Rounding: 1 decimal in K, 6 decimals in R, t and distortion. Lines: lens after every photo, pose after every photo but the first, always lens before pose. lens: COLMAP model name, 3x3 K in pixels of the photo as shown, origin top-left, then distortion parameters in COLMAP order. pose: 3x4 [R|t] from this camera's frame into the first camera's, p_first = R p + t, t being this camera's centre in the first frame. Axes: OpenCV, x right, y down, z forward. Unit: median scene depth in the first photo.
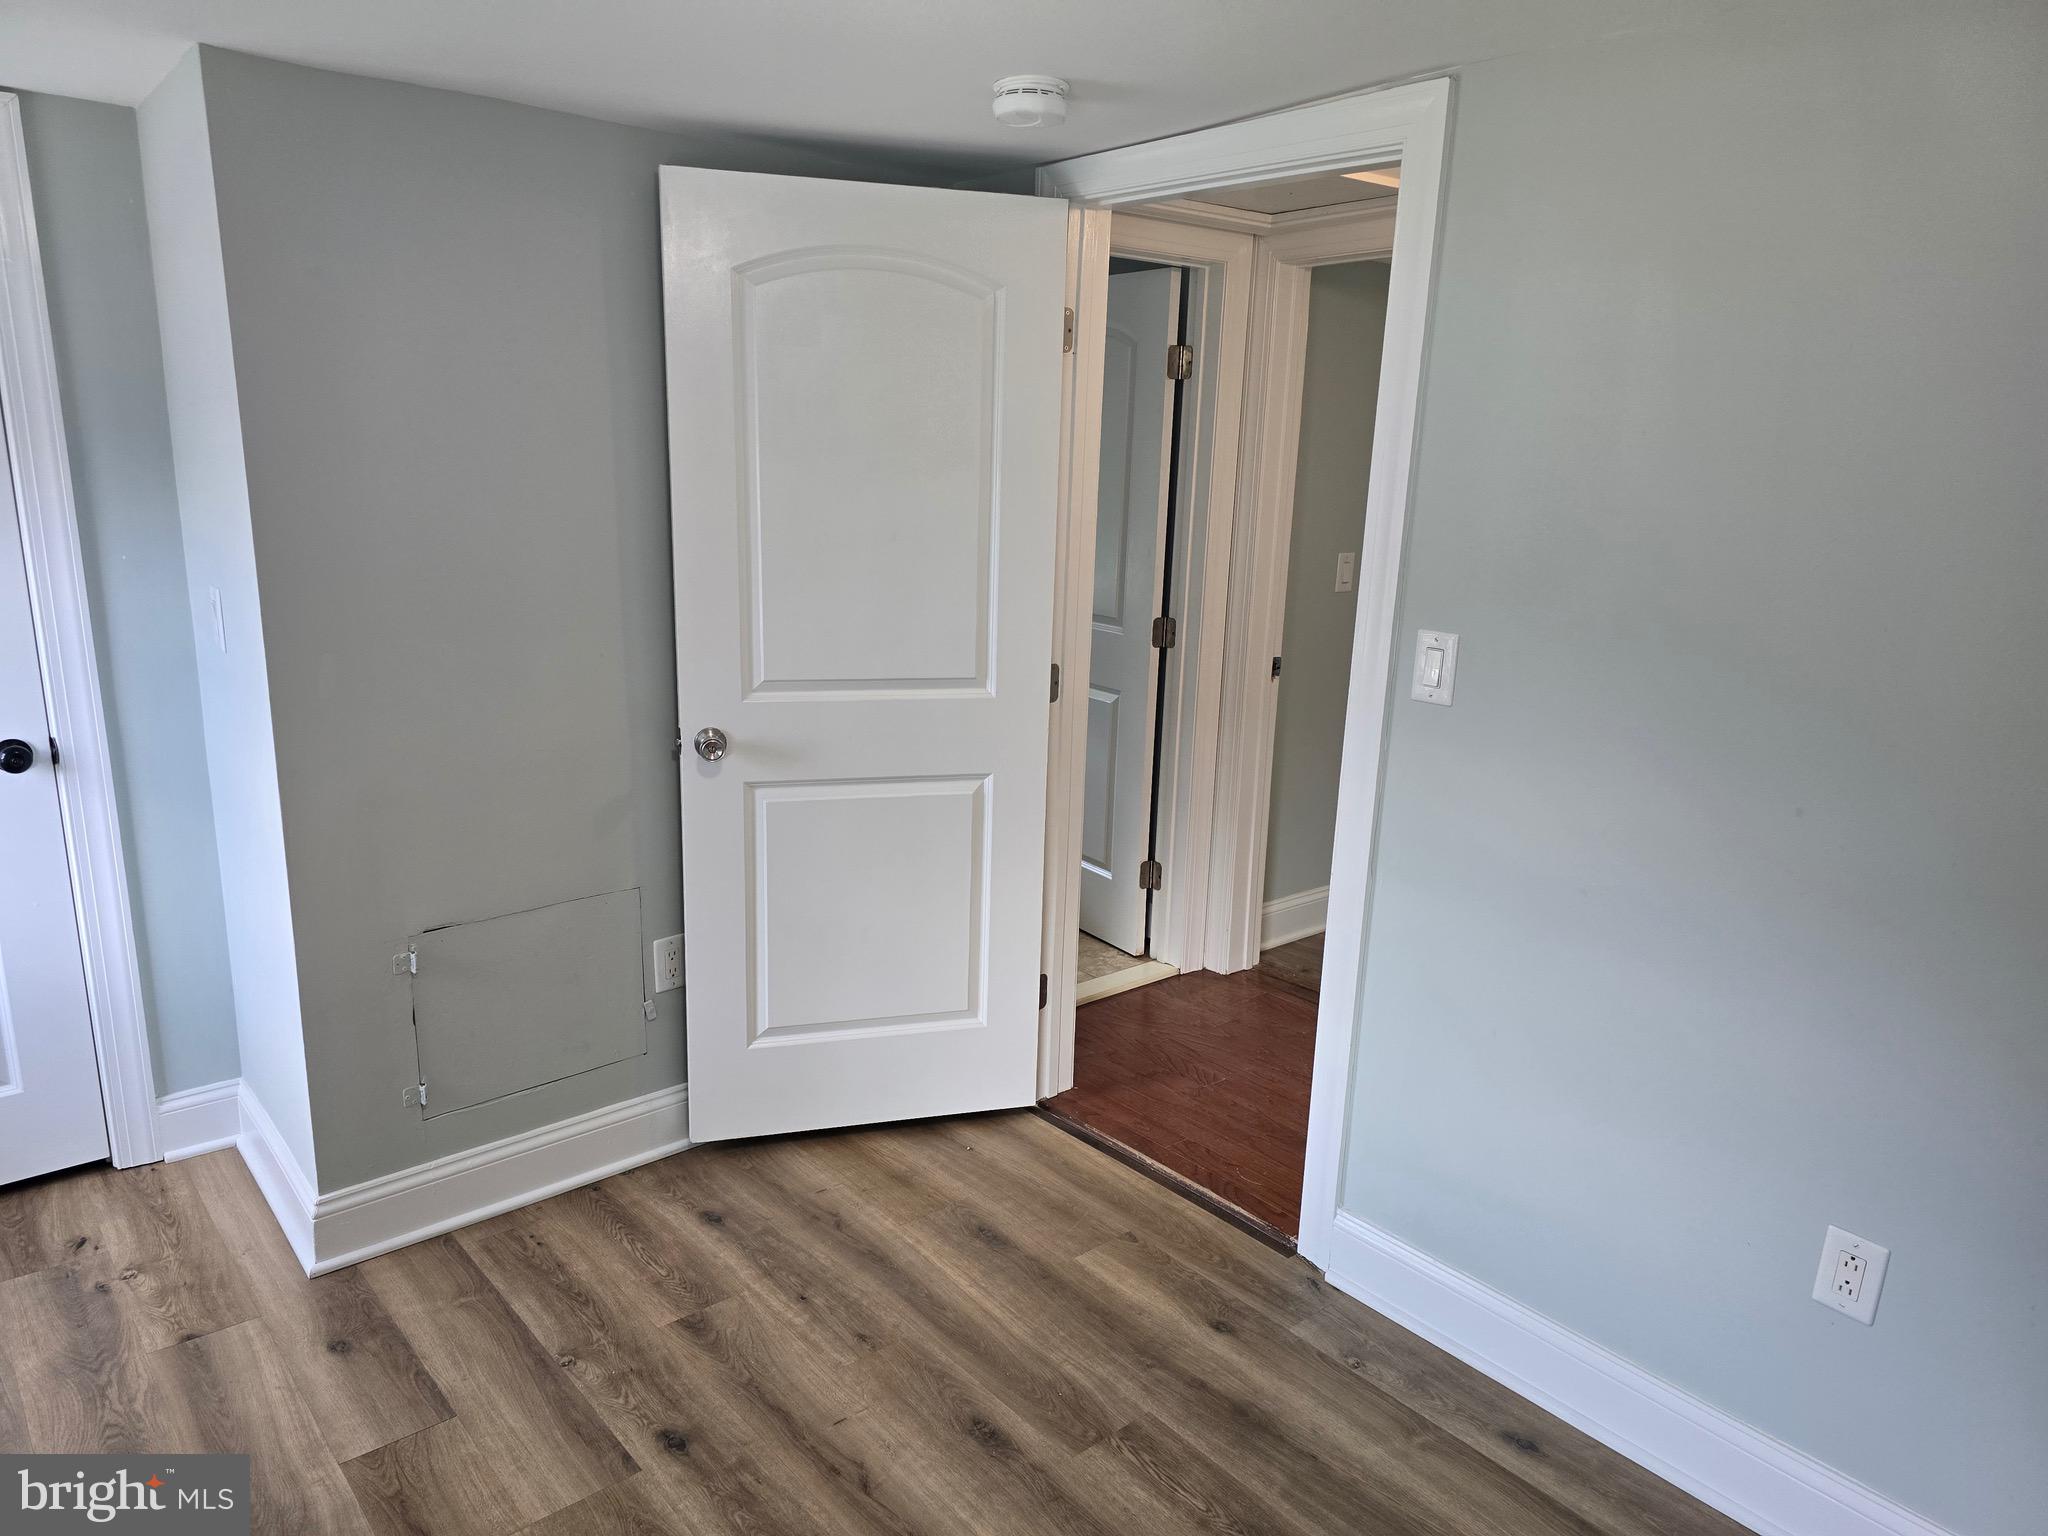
lens RADIAL K [[1368.9, 0, 1026.5], [0, 1368.9, 747.3], [0, 0, 1]] dist [0.048601, -0.044288]
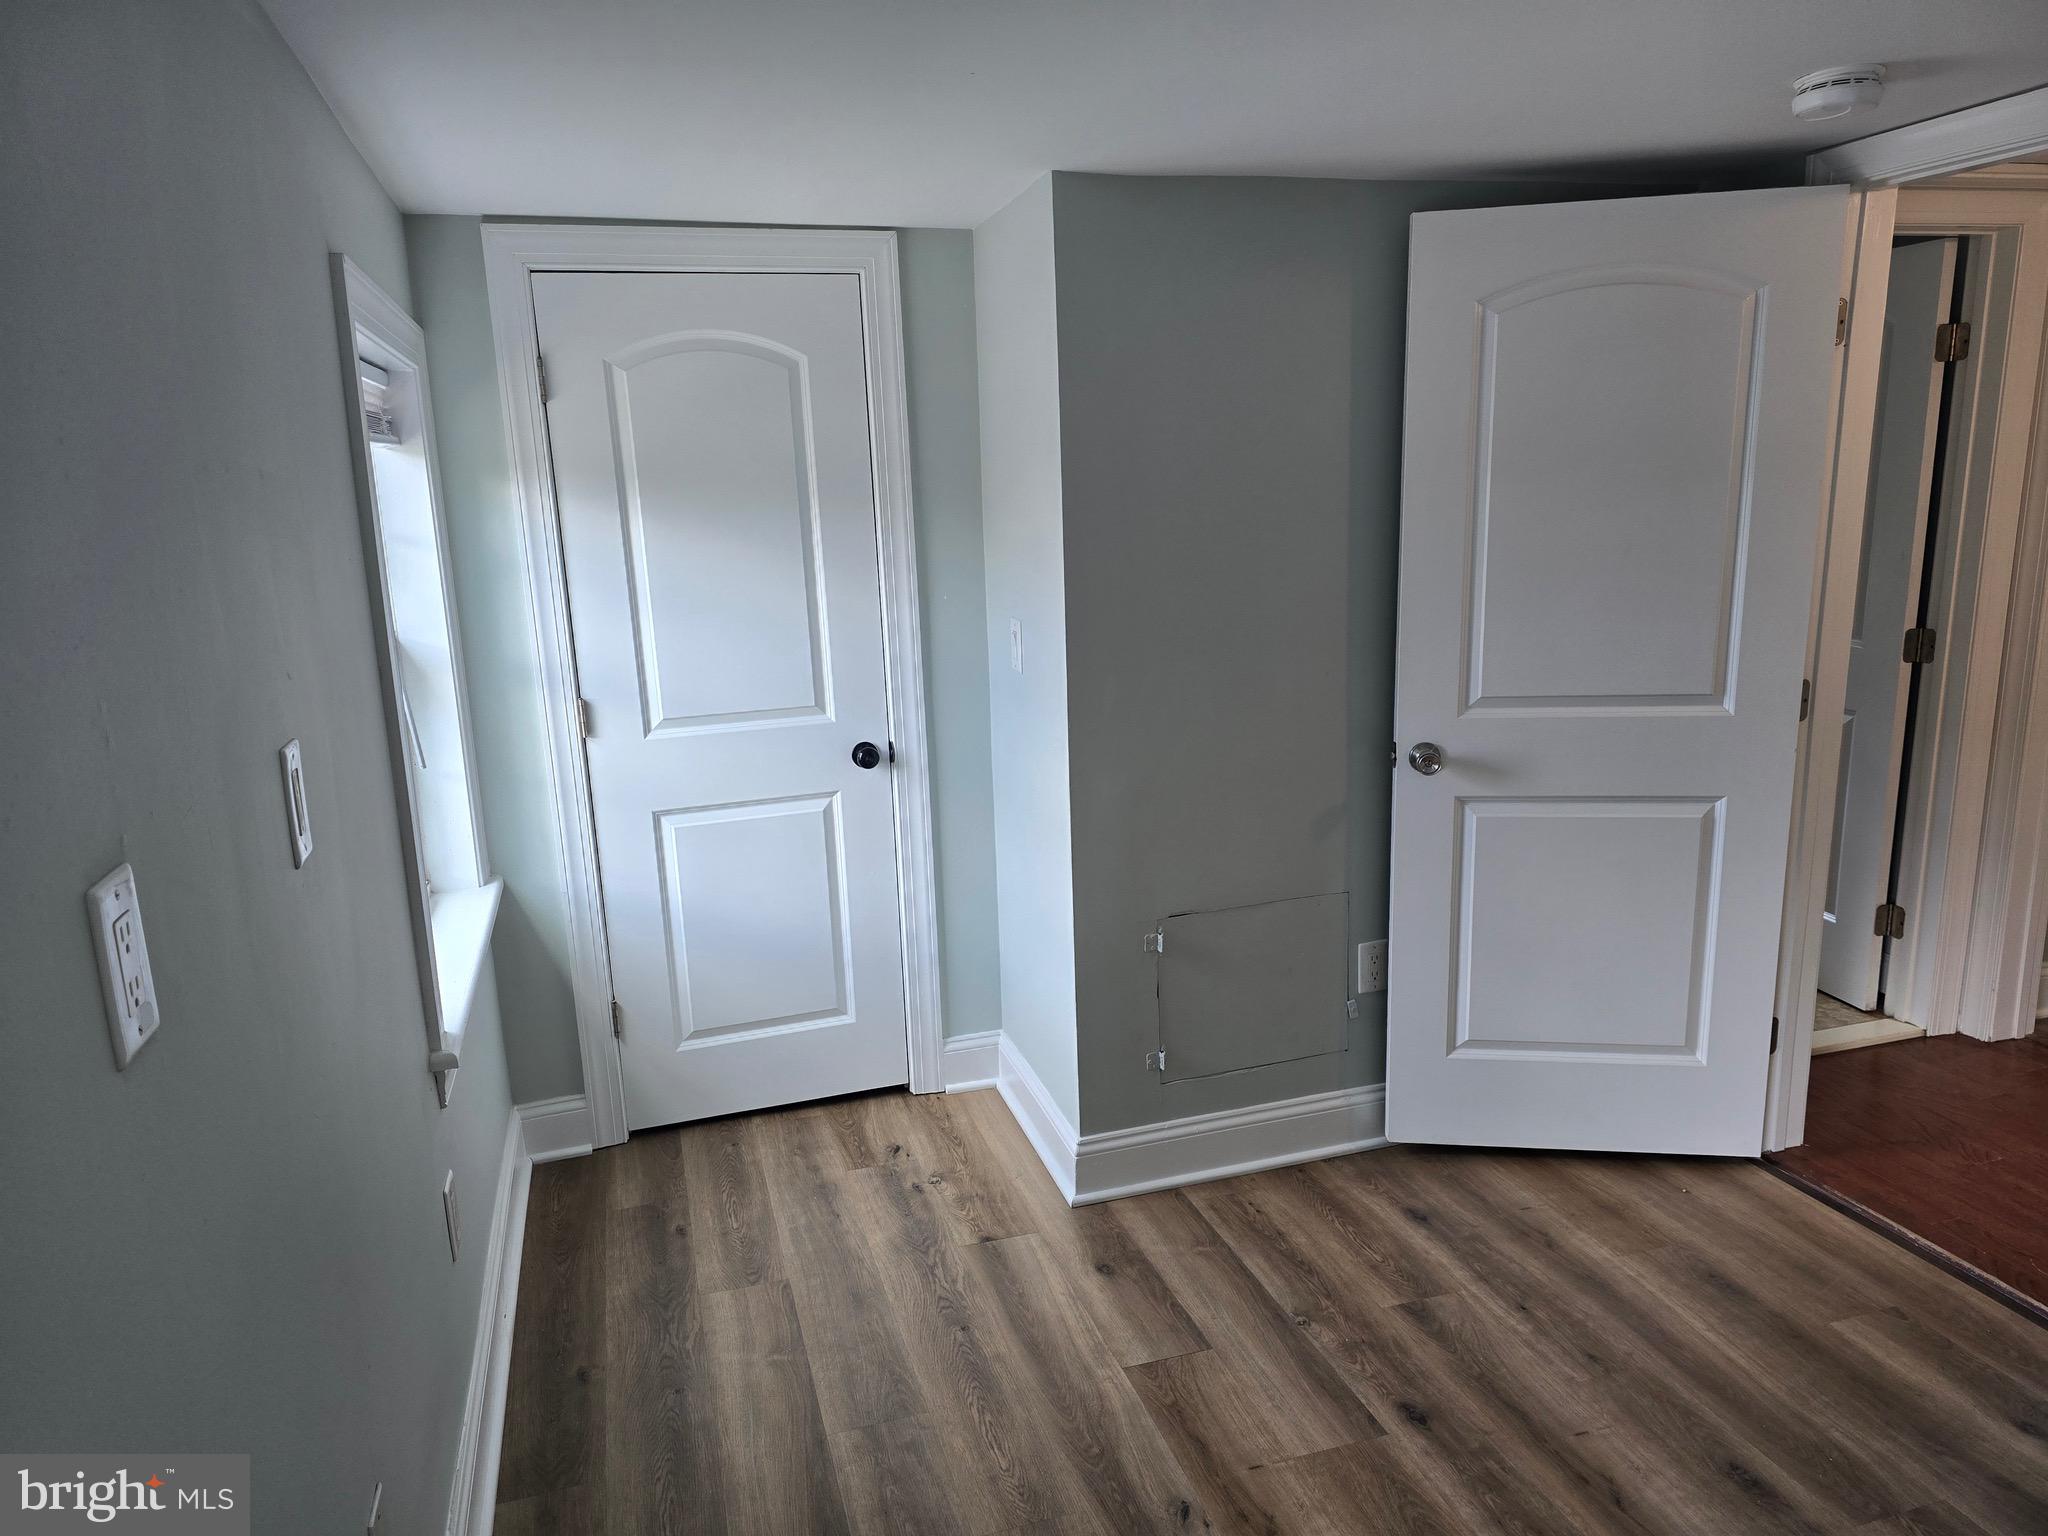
lens RADIAL K [[1368.9, 0, 1019.8], [0, 1368.9, 748.3], [0, 0, 1]] dist [0.048601, -0.044288]
pose [[0.911091, 0.020660, -0.411687, -0.079367], [-0.026762, 0.999601, -0.009063, 0.007642], [0.411336, 0.019275, 0.911280, -0.073605]]
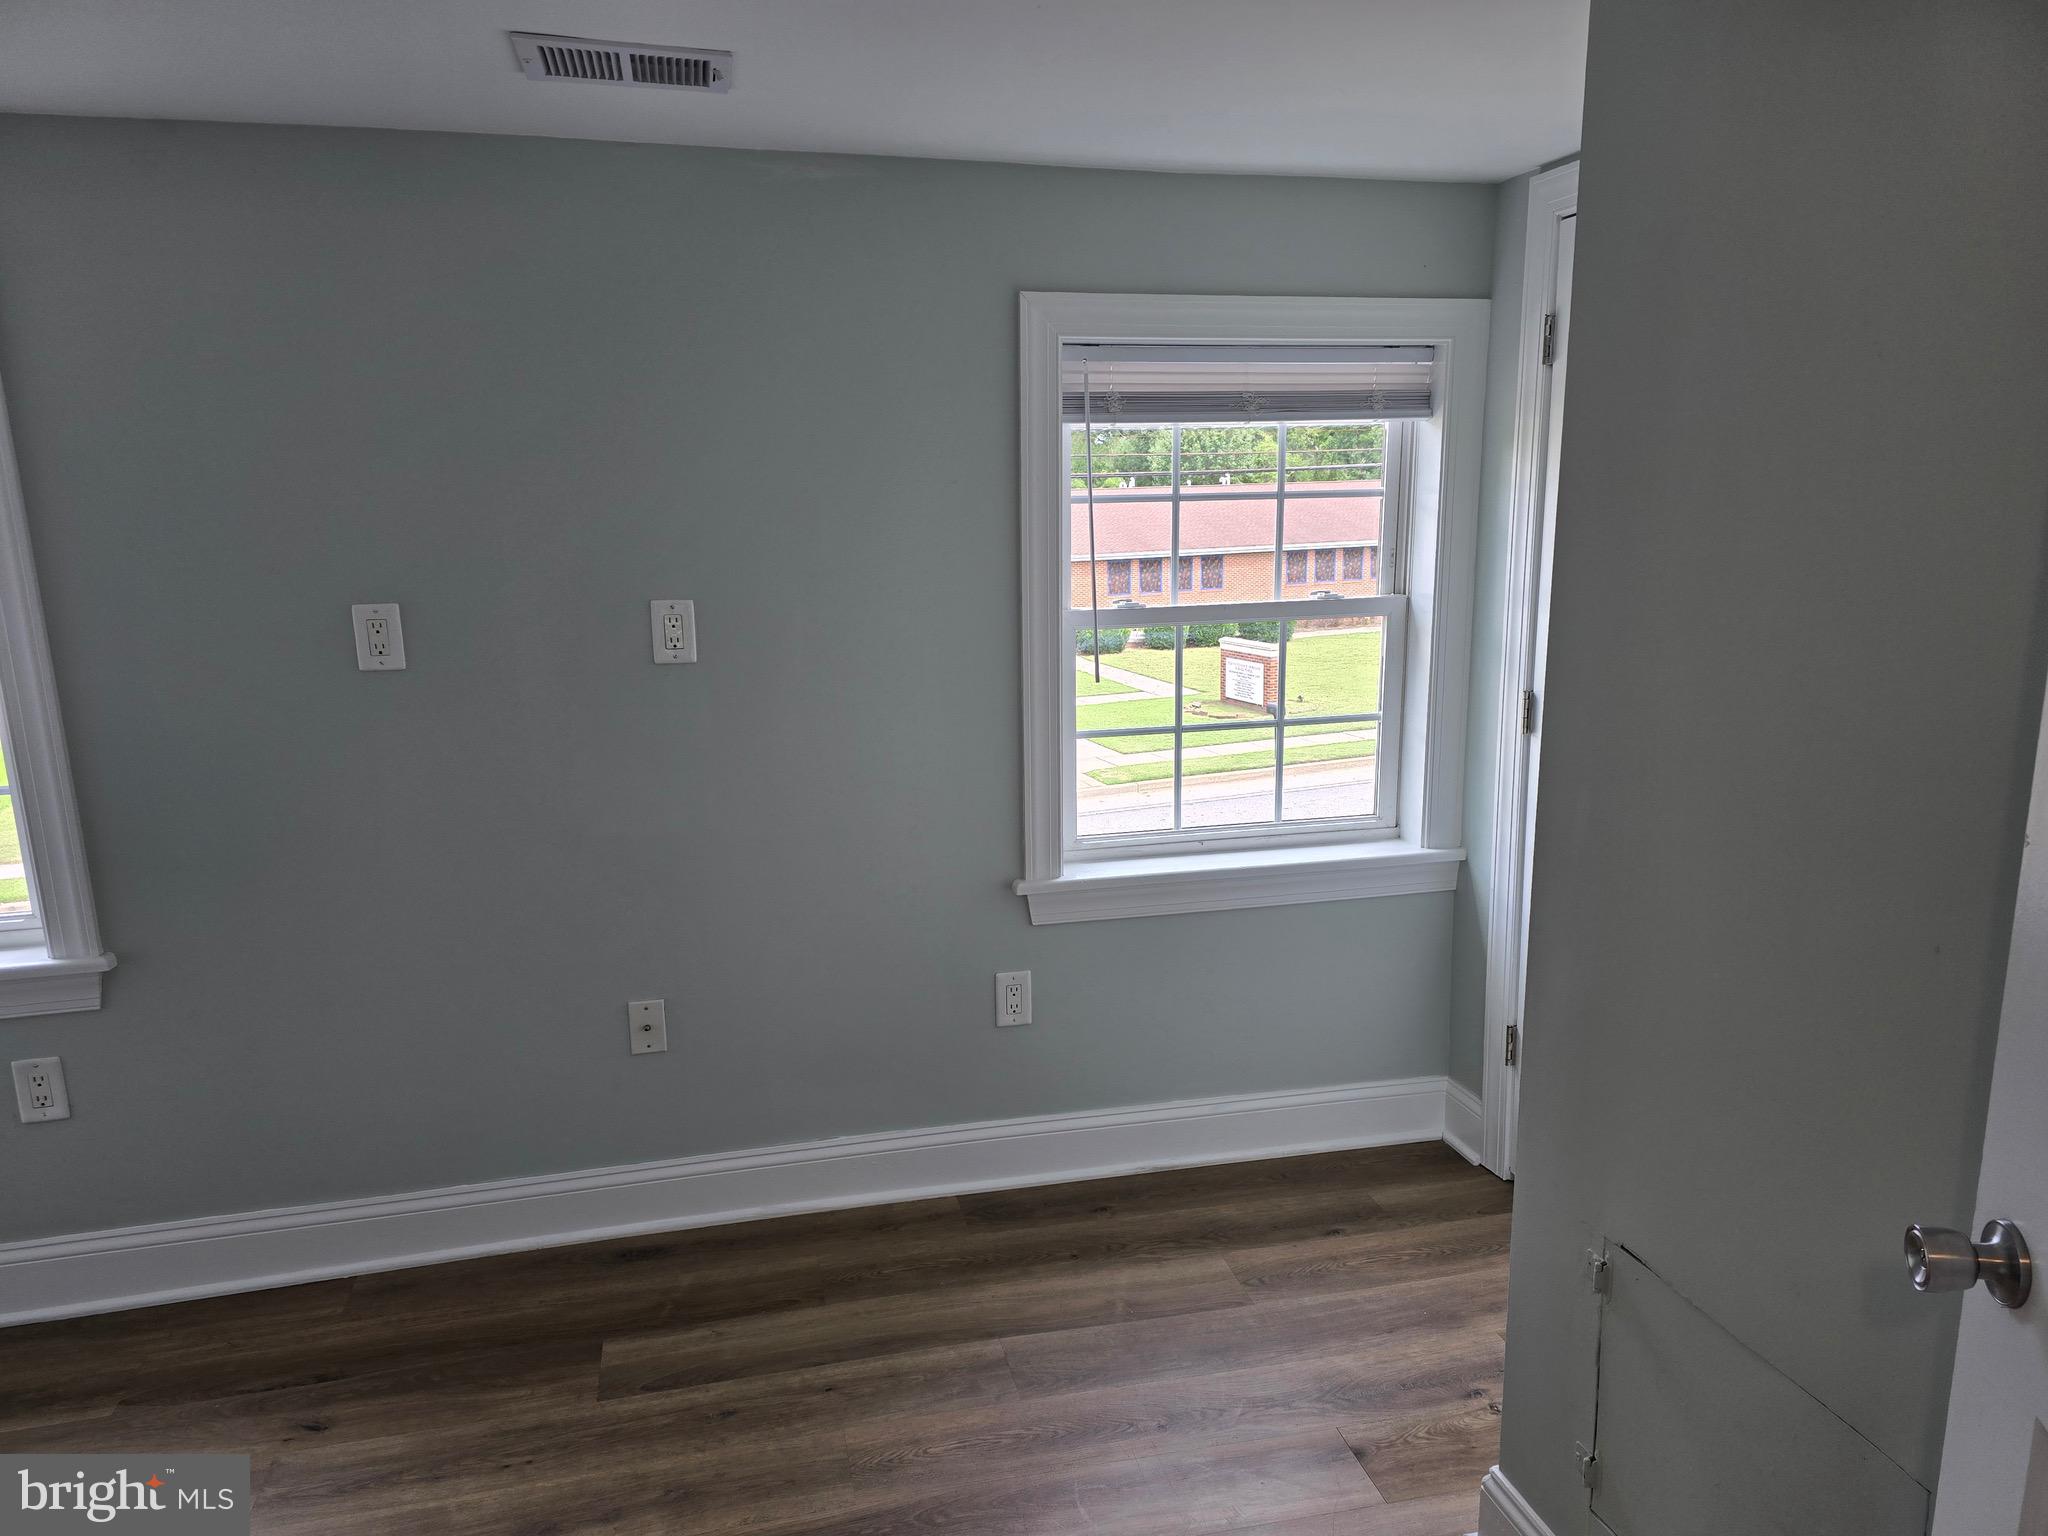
lens RADIAL K [[1368.9, 0, 1026.3], [0, 1368.9, 755.5], [0, 0, 1]] dist [0.048601, -0.044288]
pose [[-0.453416, 0.149135, -0.878734, 0.146253], [-0.196490, 0.944921, 0.261754, -0.142495], [0.869371, 0.291346, -0.399139, 0.689498]]
